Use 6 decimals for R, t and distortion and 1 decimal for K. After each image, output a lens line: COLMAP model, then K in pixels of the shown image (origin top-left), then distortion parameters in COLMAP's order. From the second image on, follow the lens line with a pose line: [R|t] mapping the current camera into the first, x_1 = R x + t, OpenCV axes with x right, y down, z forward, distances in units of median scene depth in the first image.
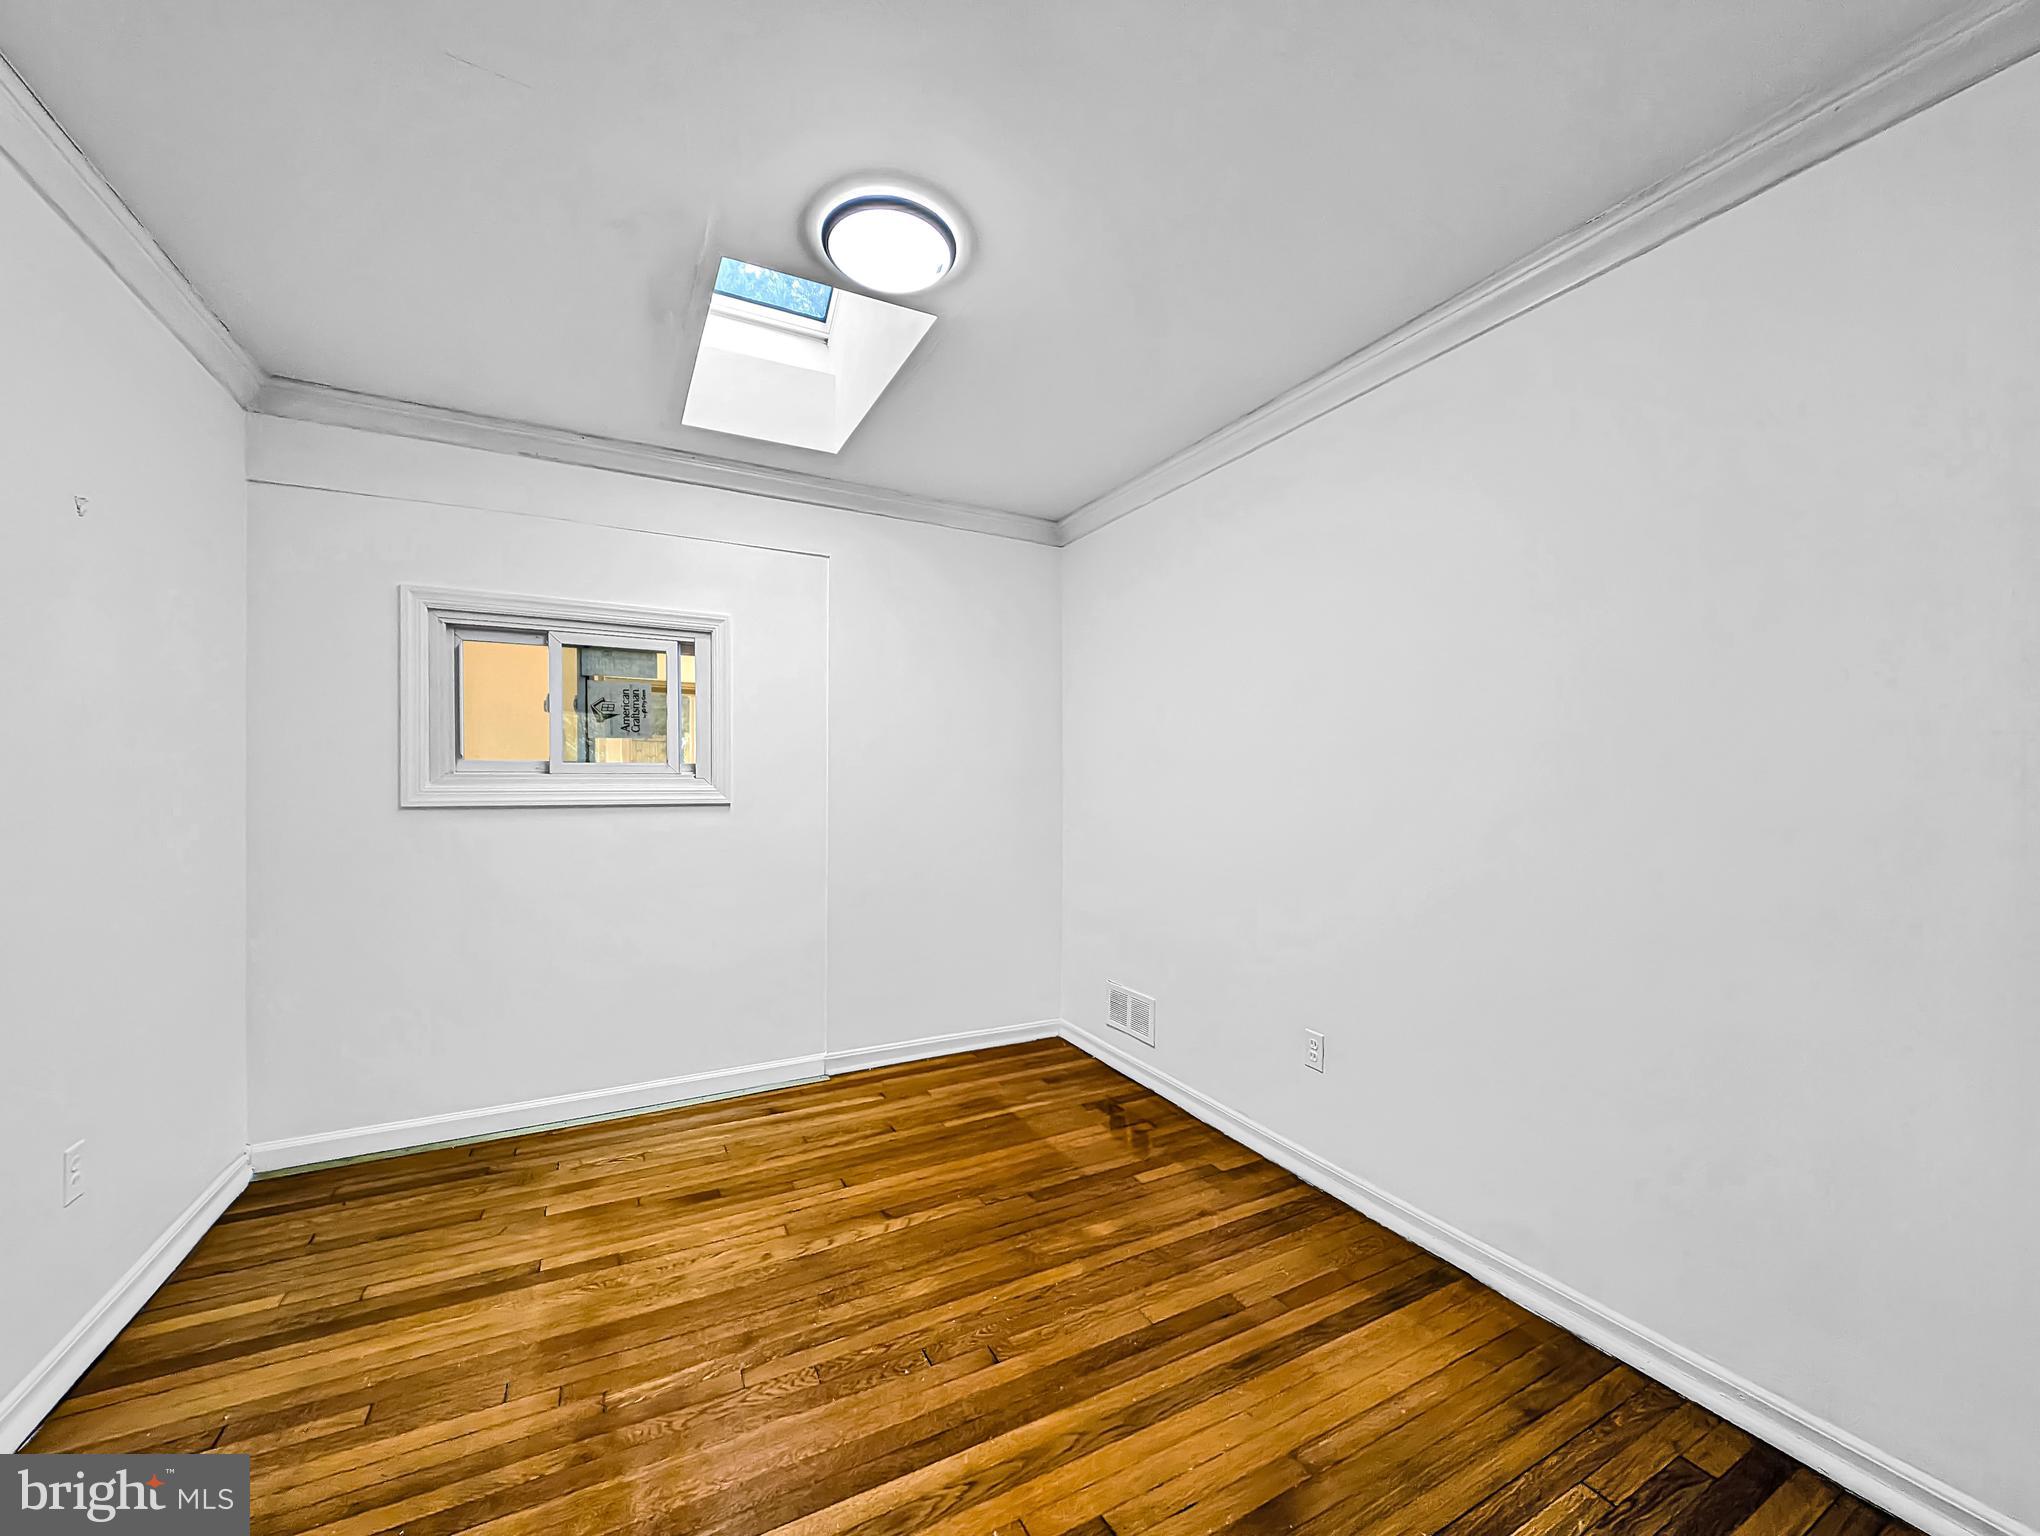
lens RADIAL K [[785.8, 0, 1018.2], [0, 785.8, 776.1], [0, 0, 1]] dist [0.000217, -0.000089]
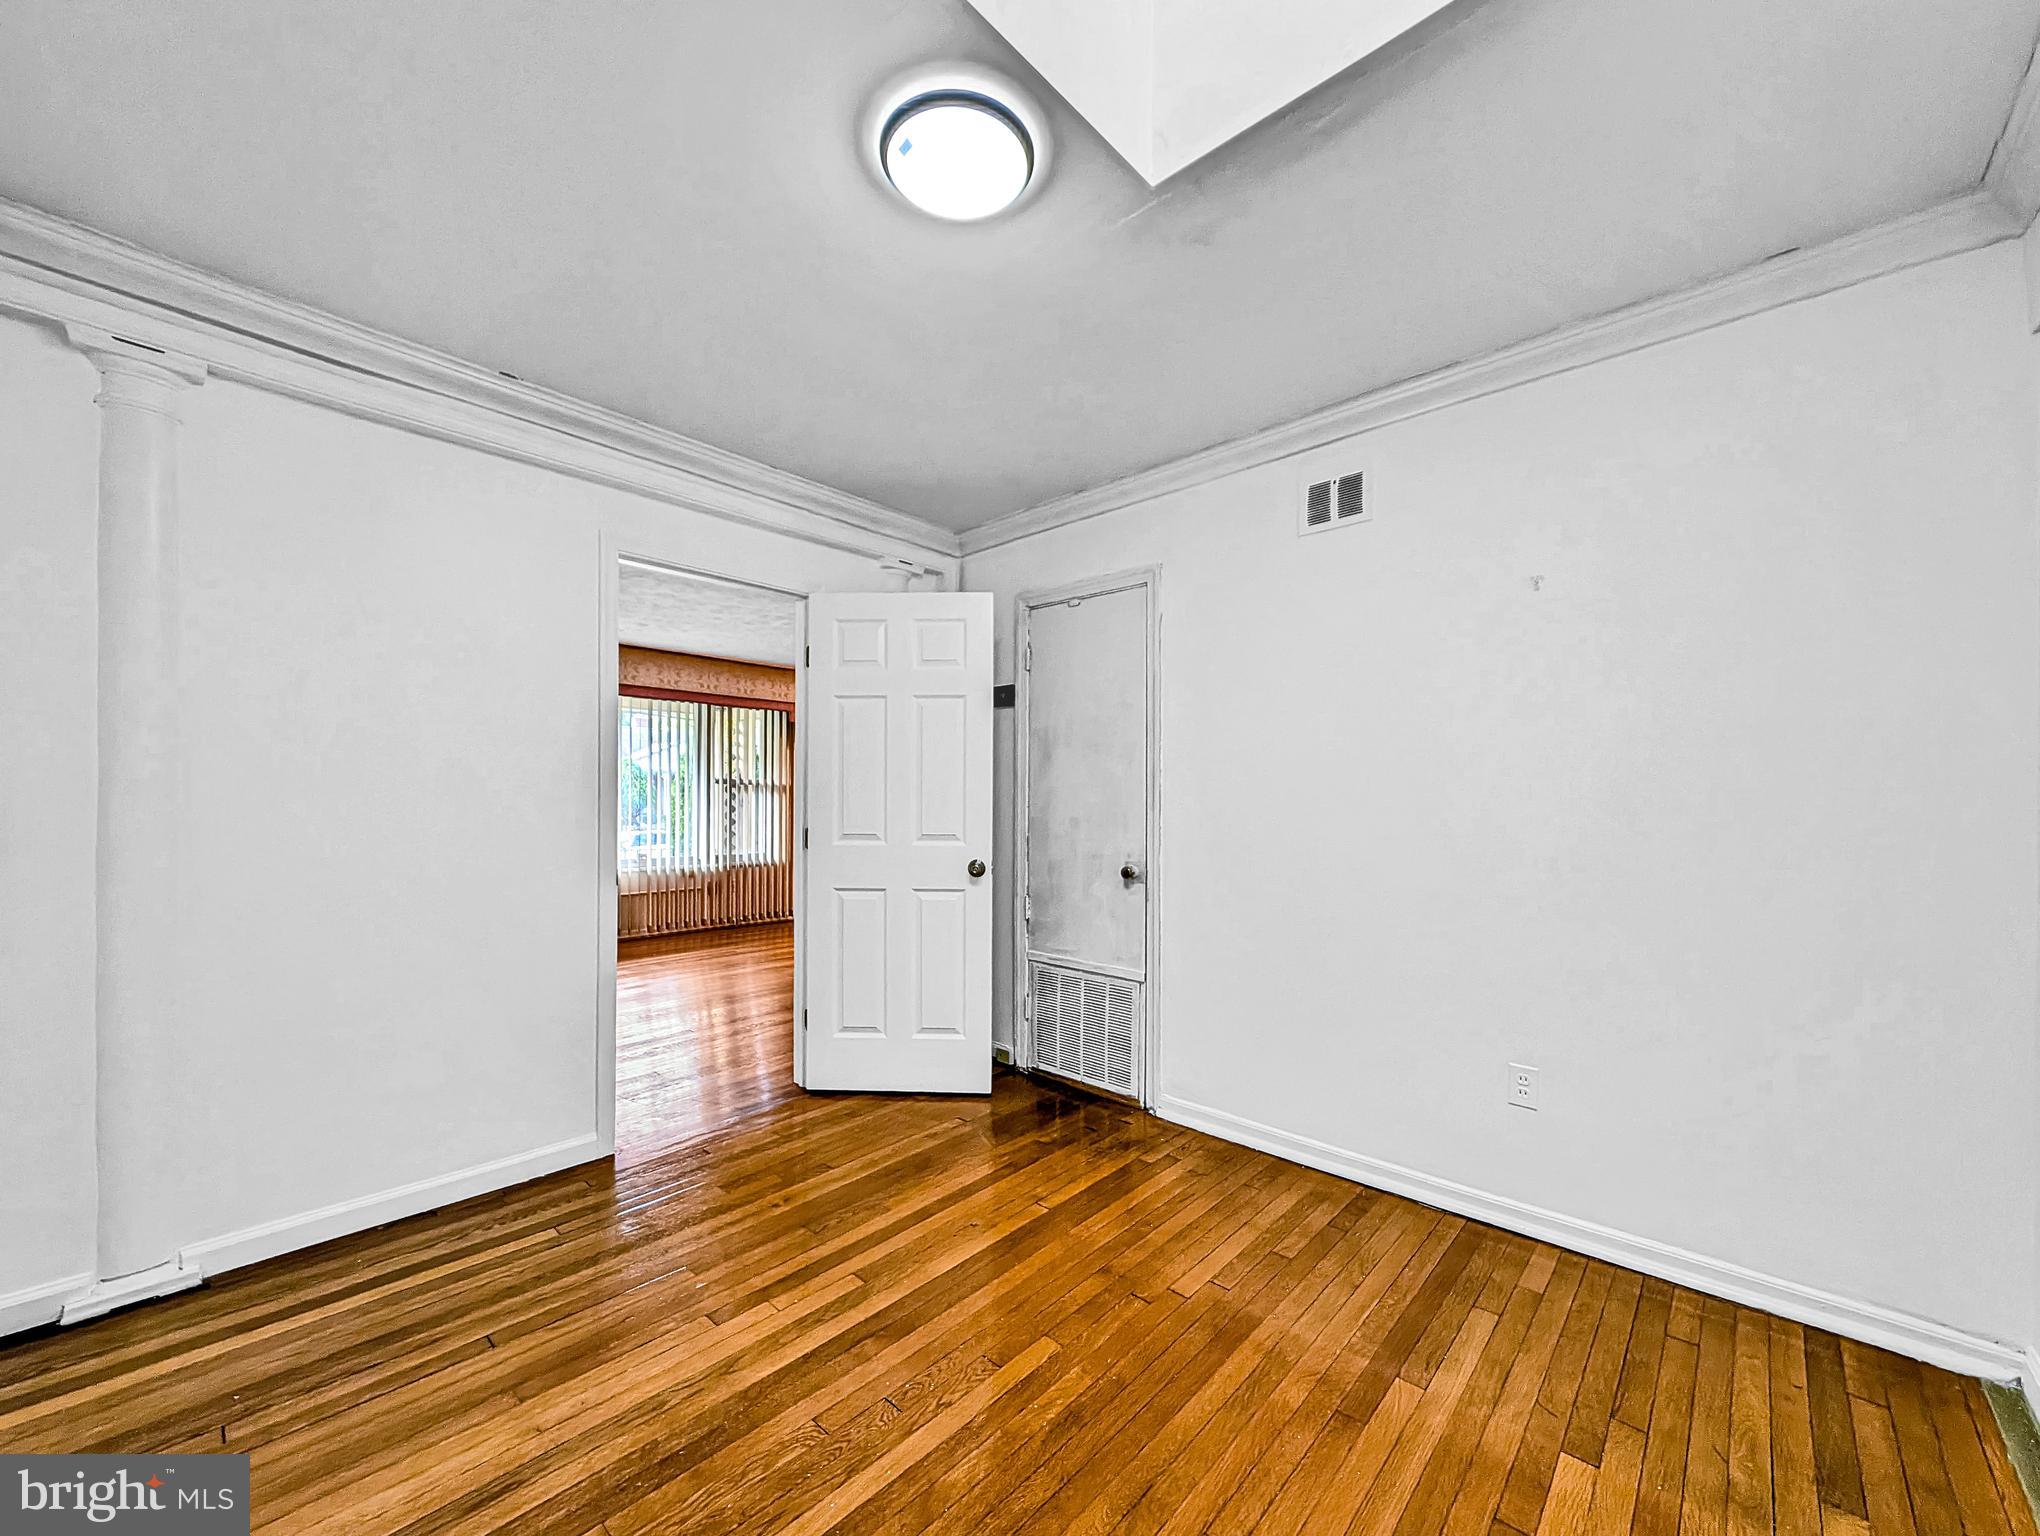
lens RADIAL K [[789.8, 0, 1023.4], [0, 789.8, 807.7], [0, 0, 1]] dist [-0.000486, -0.000105]
pose [[-0.942062, -0.005318, -0.335396, 0.053542], [-0.002132, 0.999949, -0.009865, 0.041289], [0.335431, -0.008579, -0.942026, 1.874164]]
